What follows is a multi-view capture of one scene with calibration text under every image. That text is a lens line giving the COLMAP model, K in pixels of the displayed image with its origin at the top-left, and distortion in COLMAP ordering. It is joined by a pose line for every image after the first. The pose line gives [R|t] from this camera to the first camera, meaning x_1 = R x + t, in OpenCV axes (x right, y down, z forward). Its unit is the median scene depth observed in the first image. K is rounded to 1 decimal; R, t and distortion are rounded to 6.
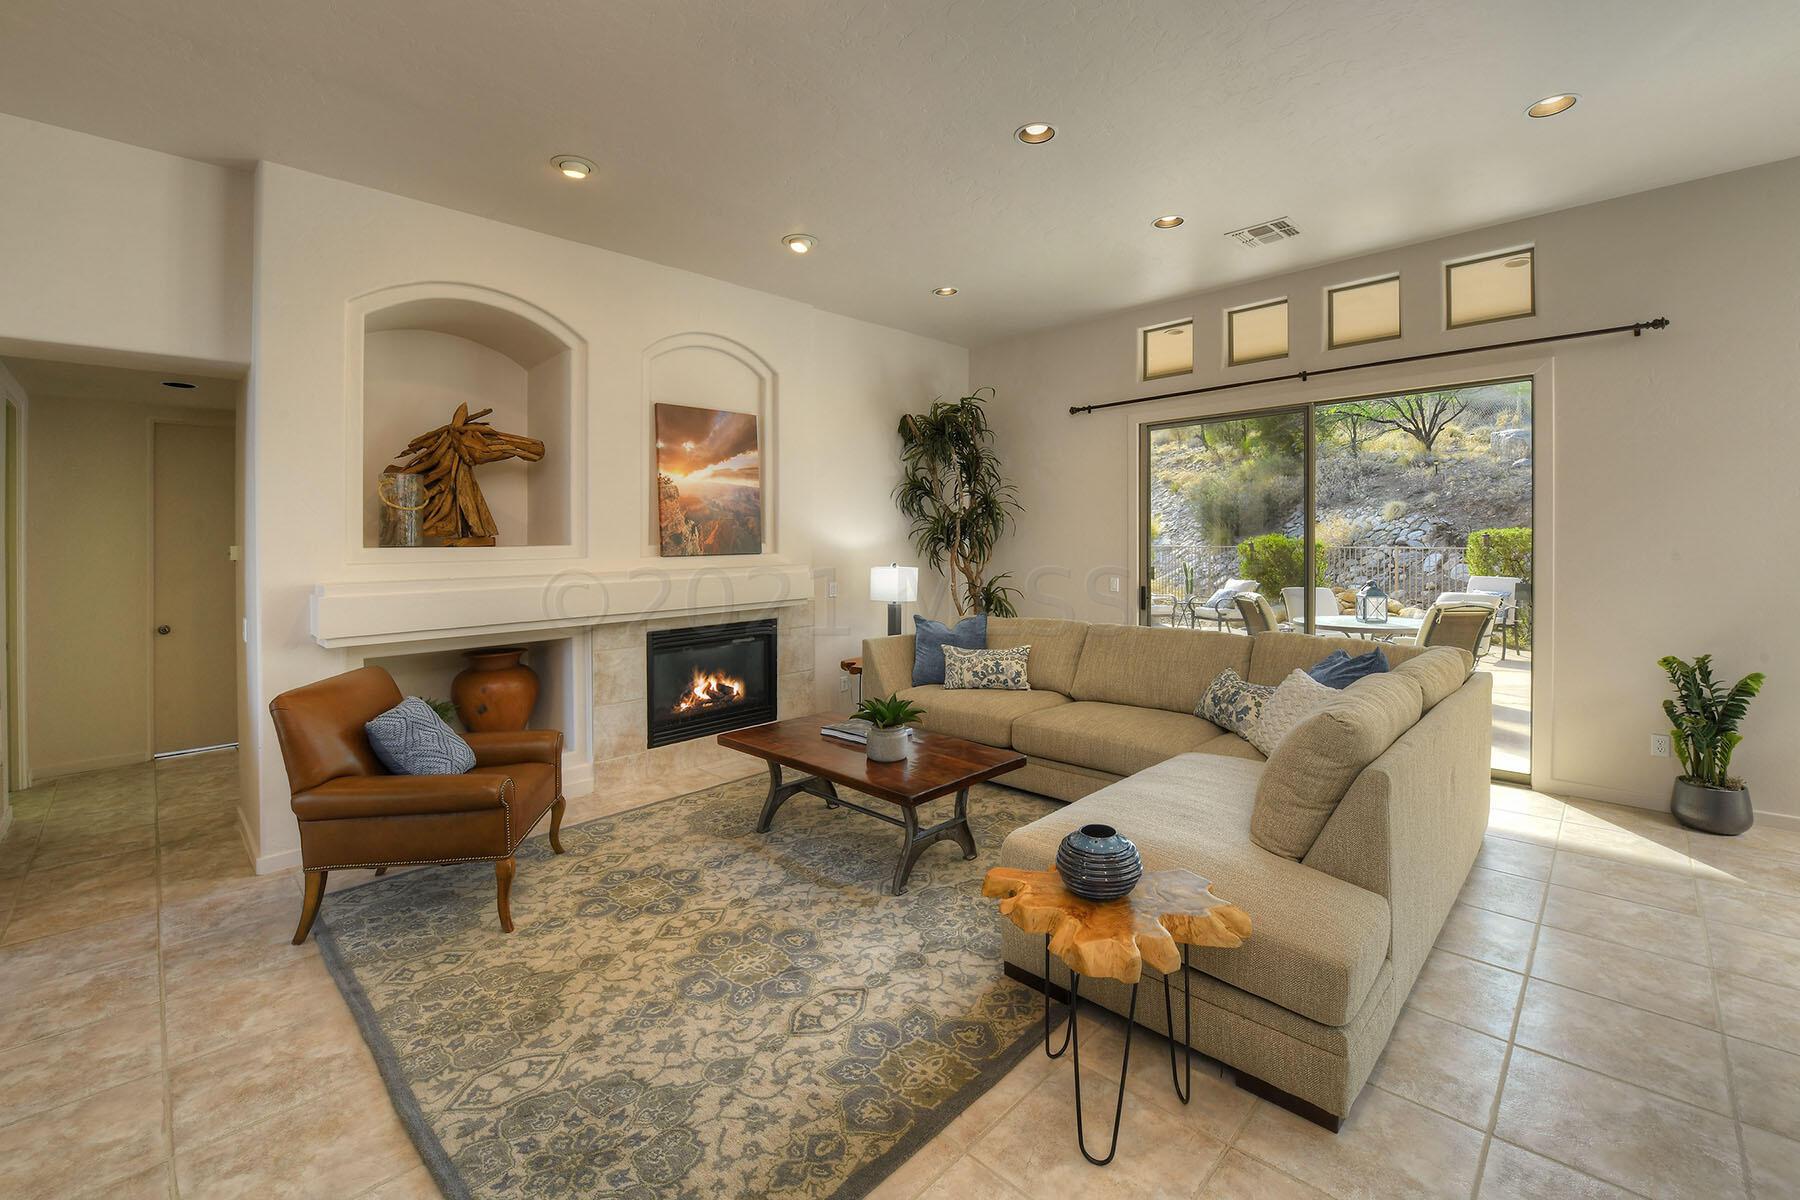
lens RADIAL K [[755.8, 0, 927.9], [0, 755.8, 561.3], [0, 0, 1]] dist [-0.011962, -0.002445]
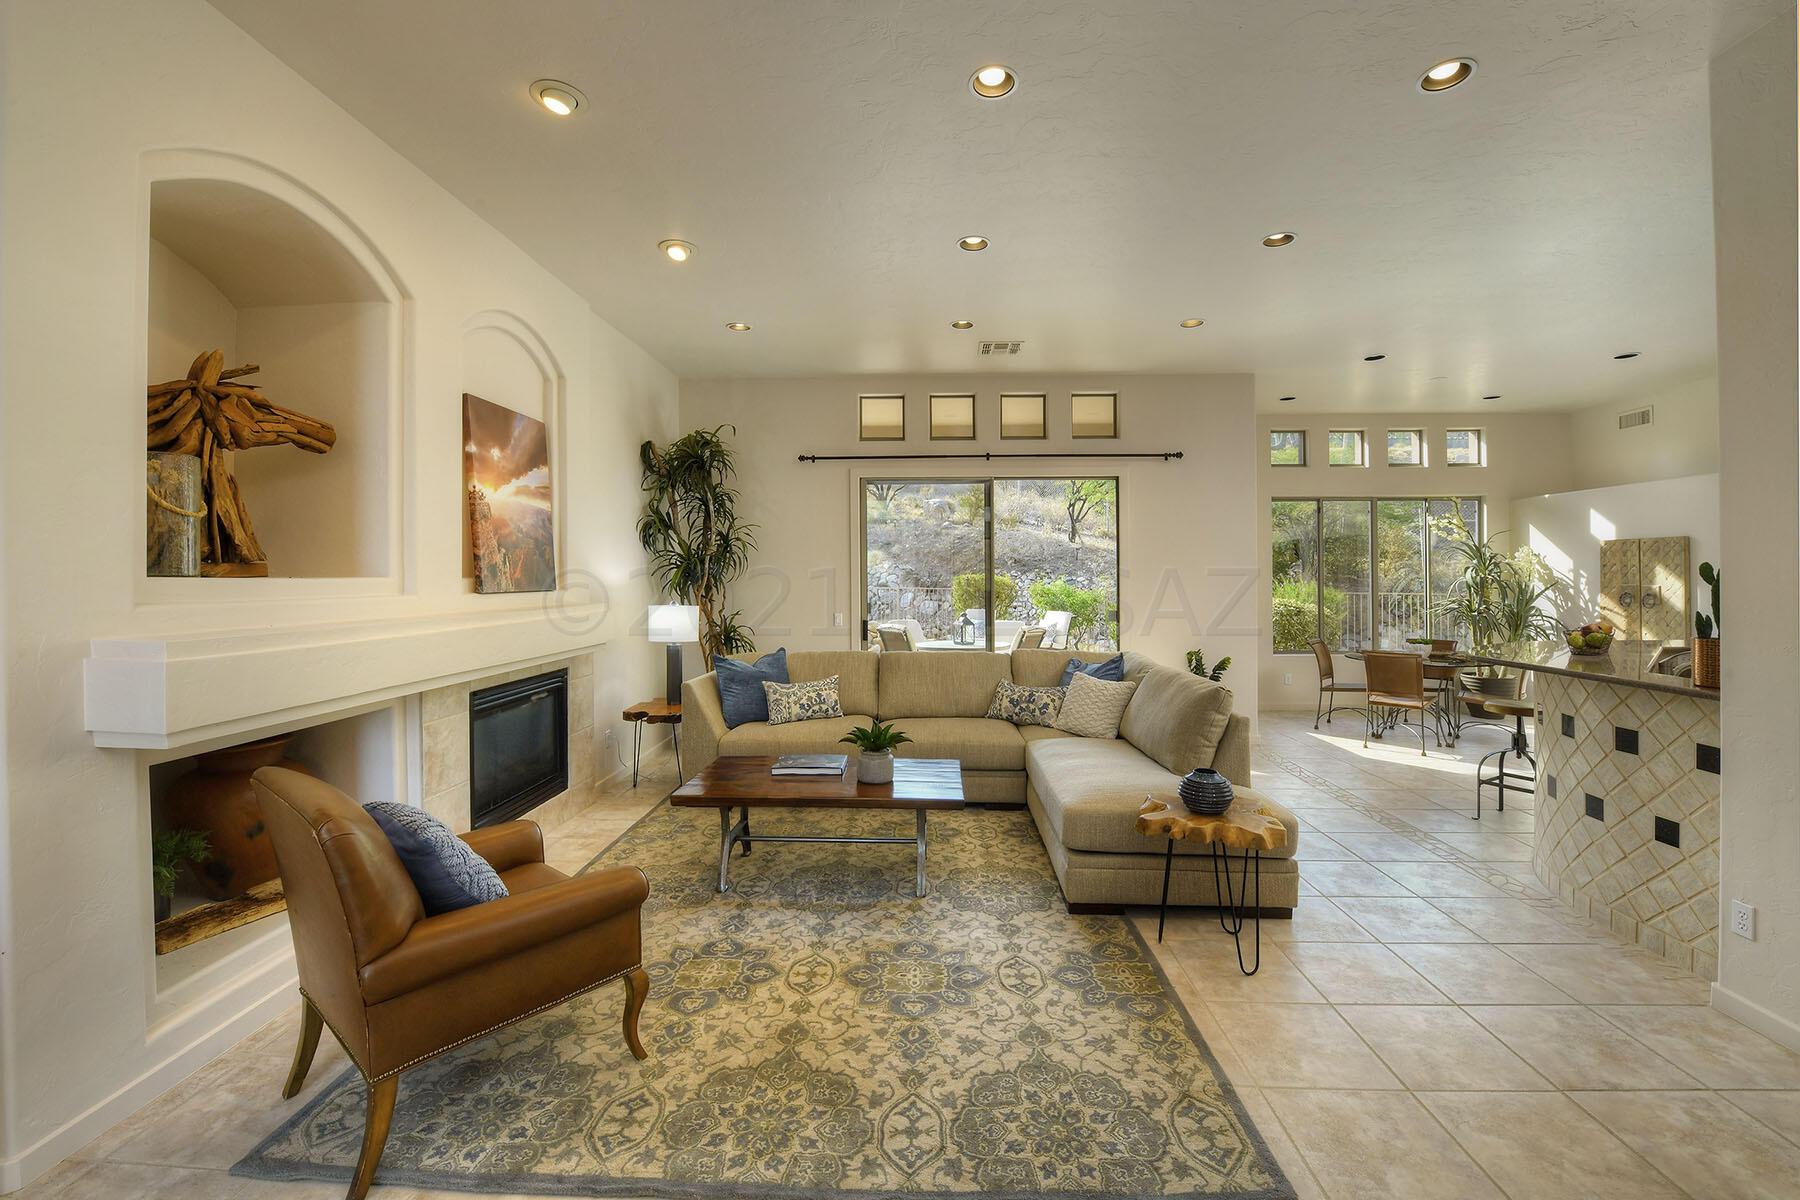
lens RADIAL K [[755.8, 0, 936.9], [0, 755.8, 593.6], [0, 0, 1]] dist [-0.011962, -0.002445]
pose [[0.726807, -0.001039, 0.686840, -0.610026], [0.008690, 0.999933, -0.007683, 0.004165], [-0.686786, 0.011553, 0.726768, 0.134372]]
